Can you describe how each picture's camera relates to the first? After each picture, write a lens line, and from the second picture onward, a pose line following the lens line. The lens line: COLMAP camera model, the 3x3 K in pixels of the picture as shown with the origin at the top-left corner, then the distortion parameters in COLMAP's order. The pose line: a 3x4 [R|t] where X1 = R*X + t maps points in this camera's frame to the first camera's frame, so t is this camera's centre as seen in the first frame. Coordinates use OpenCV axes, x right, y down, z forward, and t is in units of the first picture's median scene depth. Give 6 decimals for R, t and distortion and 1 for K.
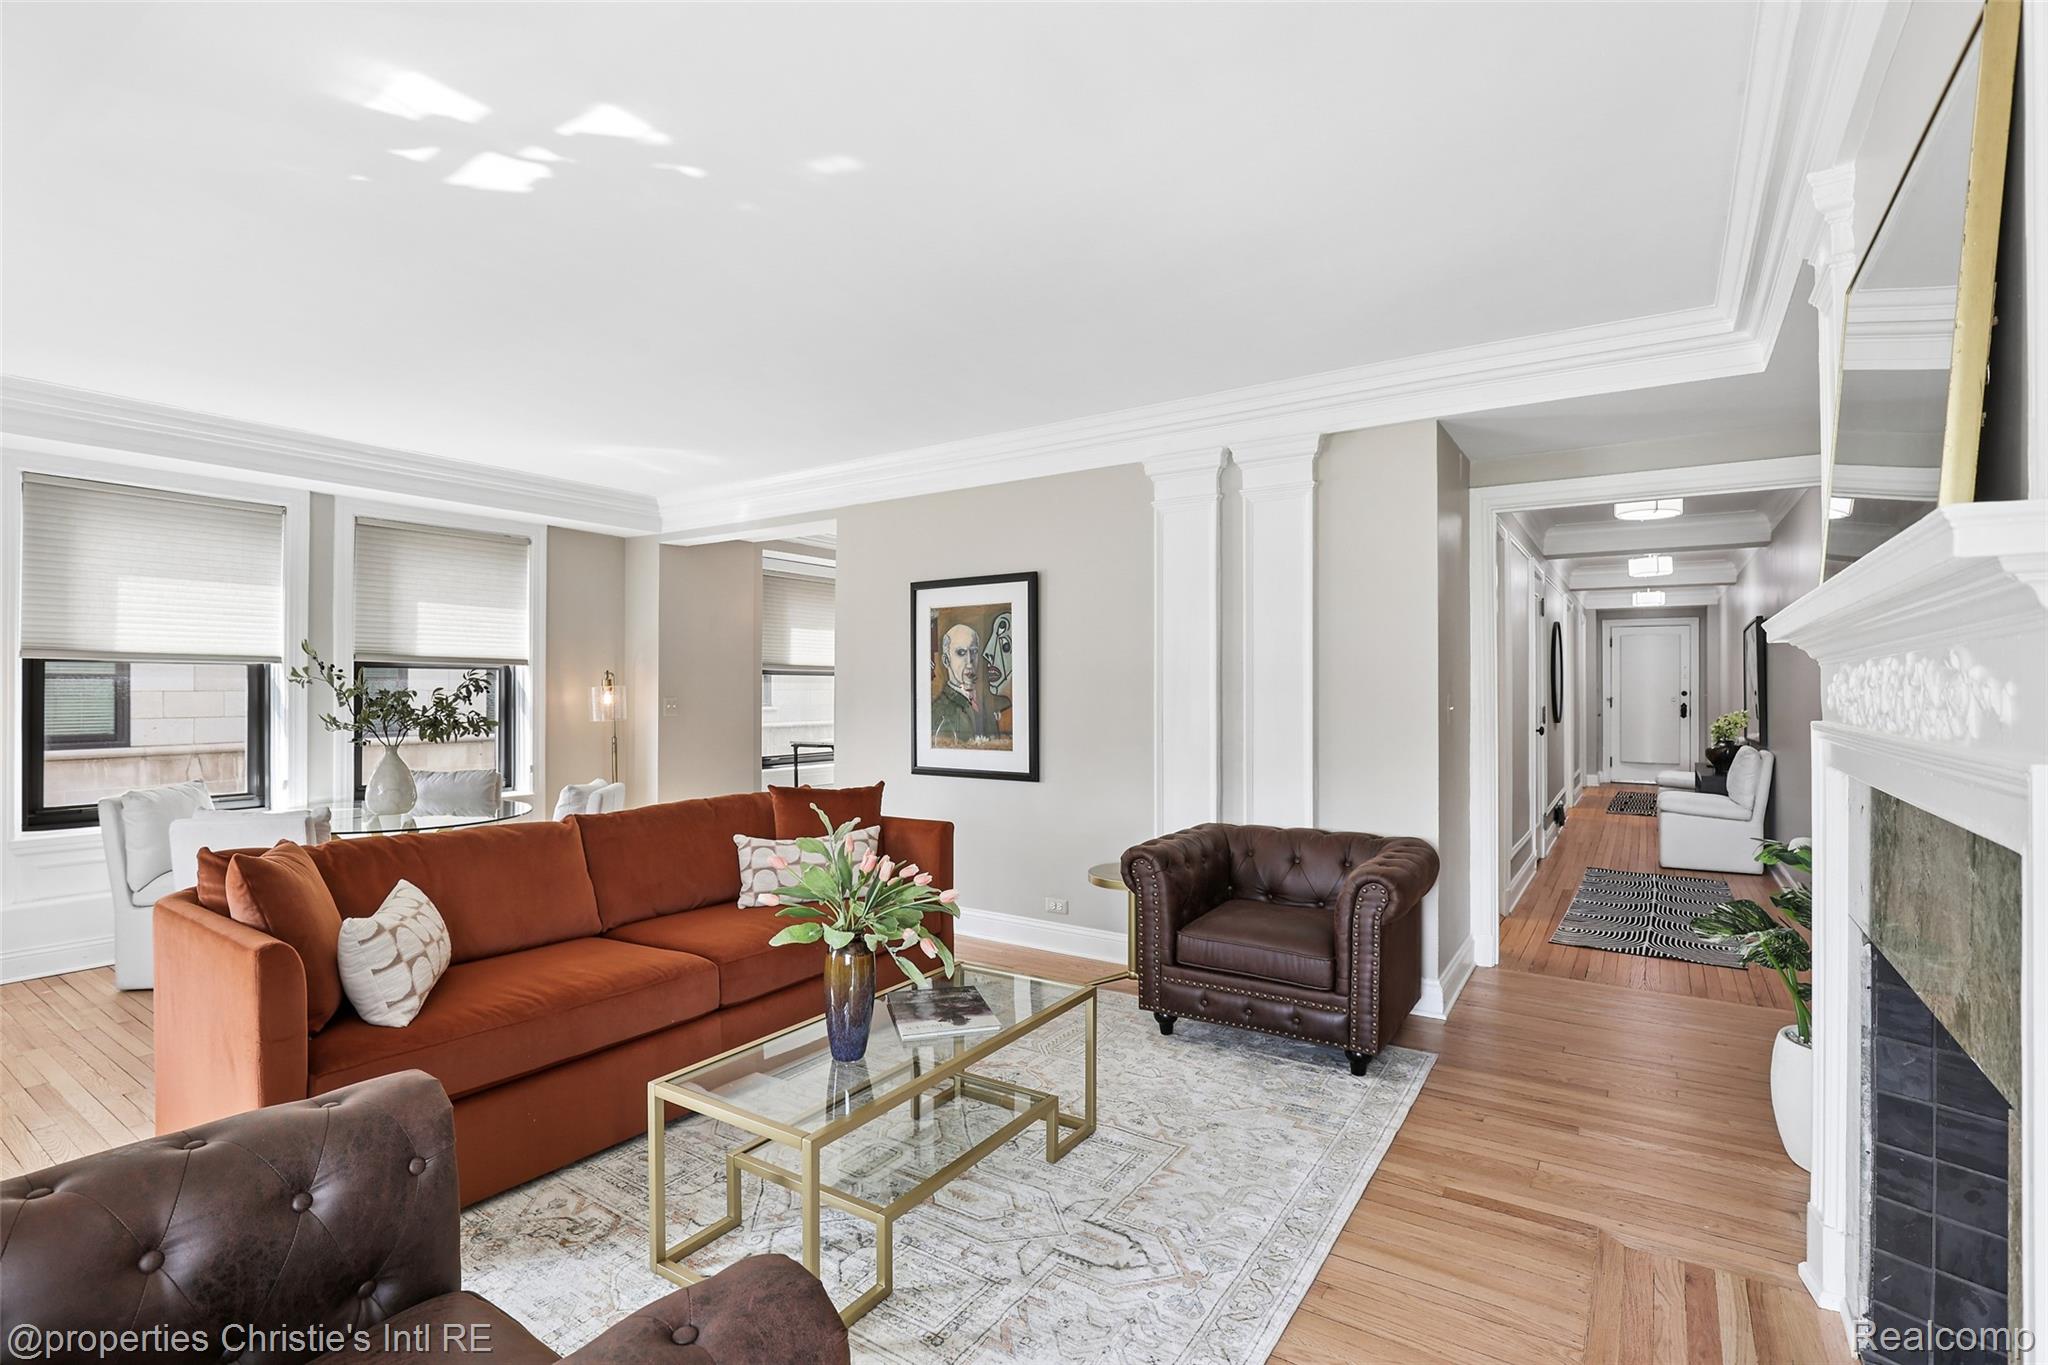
lens RADIAL K [[940.5, 0, 1026.3], [0, 940.5, 682.4], [0, 0, 1]] dist [-0.025369, 0.000771]
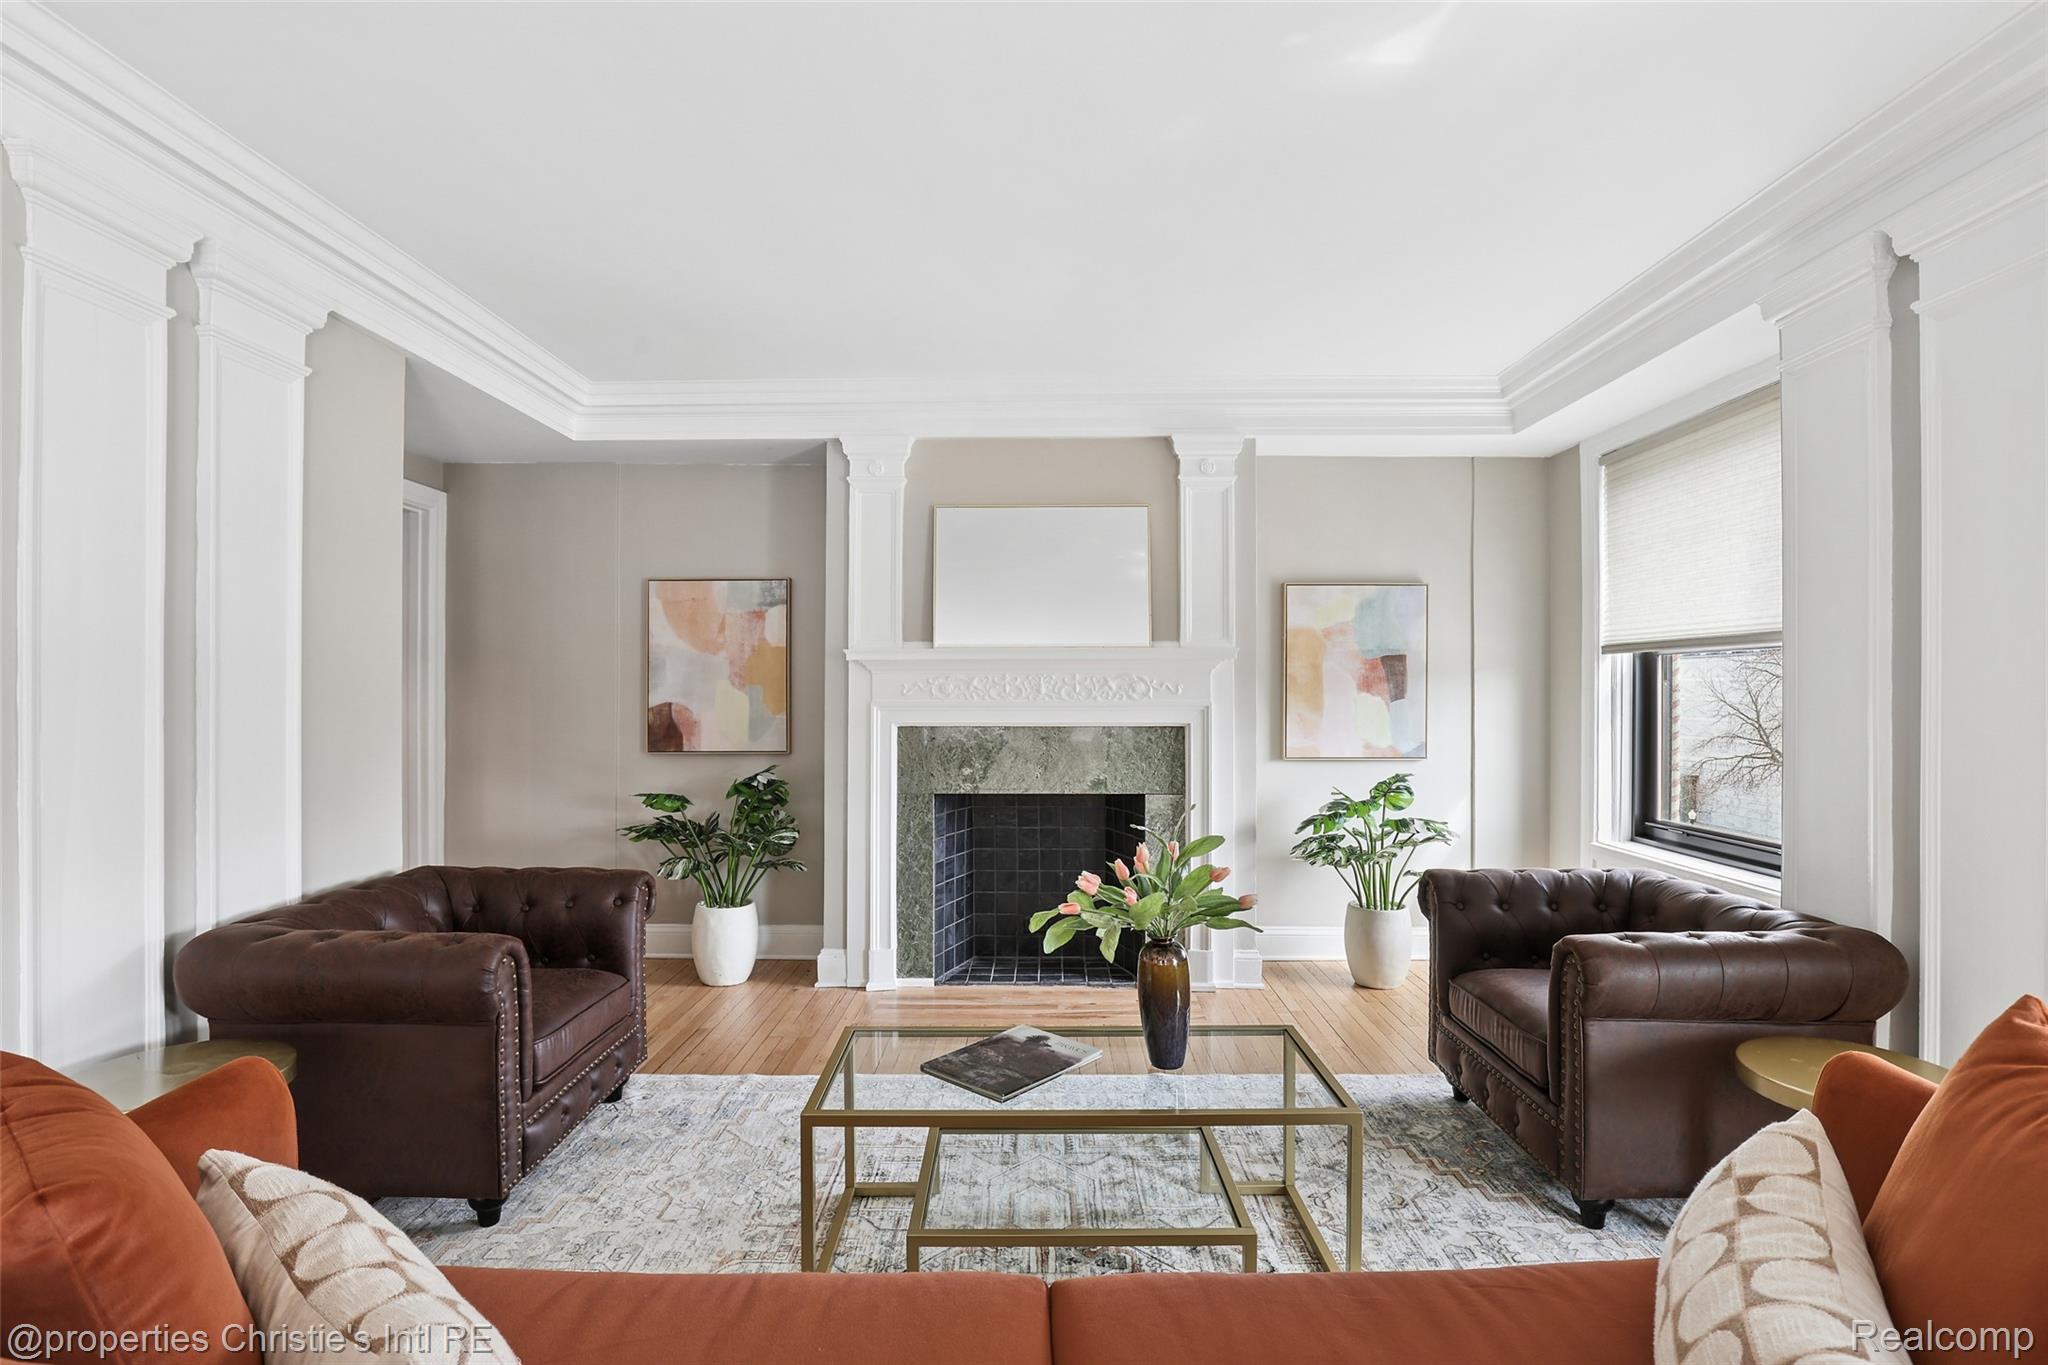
lens RADIAL K [[964.7, 0, 1031.8], [0, 964.7, 688.1], [0, 0, 1]] dist [-0.035956, 0.009945]
pose [[-0.550457, 0.001785, 0.834862, -0.434128], [-0.006079, 0.999963, -0.006146, 0.009232], [-0.834841, -0.008458, -0.550426, 0.770622]]
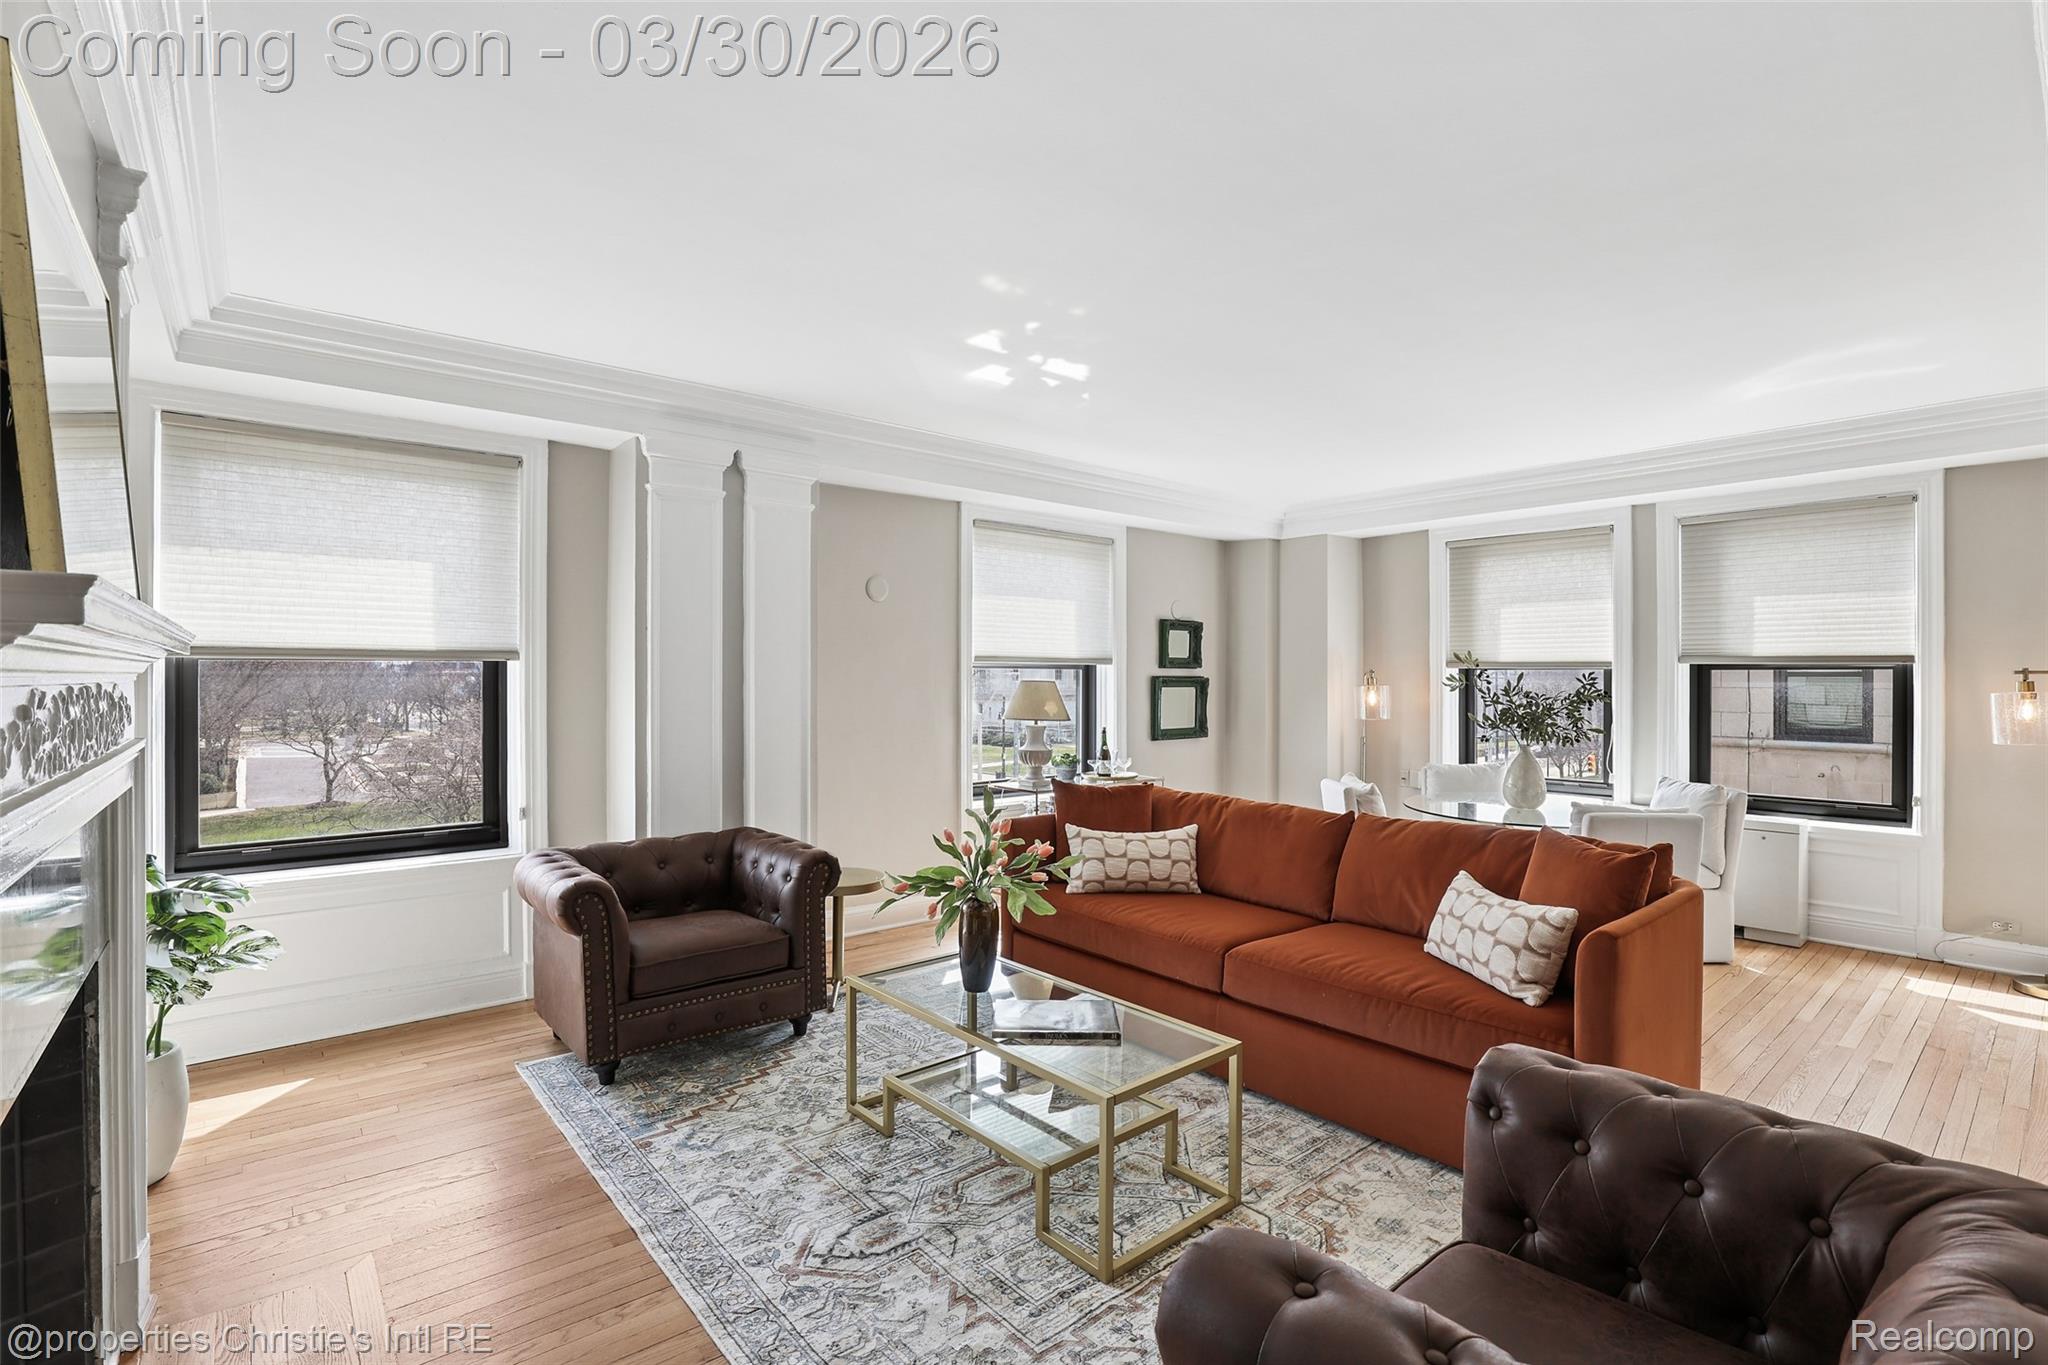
lens RADIAL K [[940.5, 0, 1026.3], [0, 940.5, 682.4], [0, 0, 1]] dist [-0.025369, 0.000771]
pose [[-0.271774, 0.003817, -0.962353, 0.474268], [0.004575, 0.999986, 0.002674, -0.009835], [0.962350, -0.003676, -0.271788, 0.657874]]
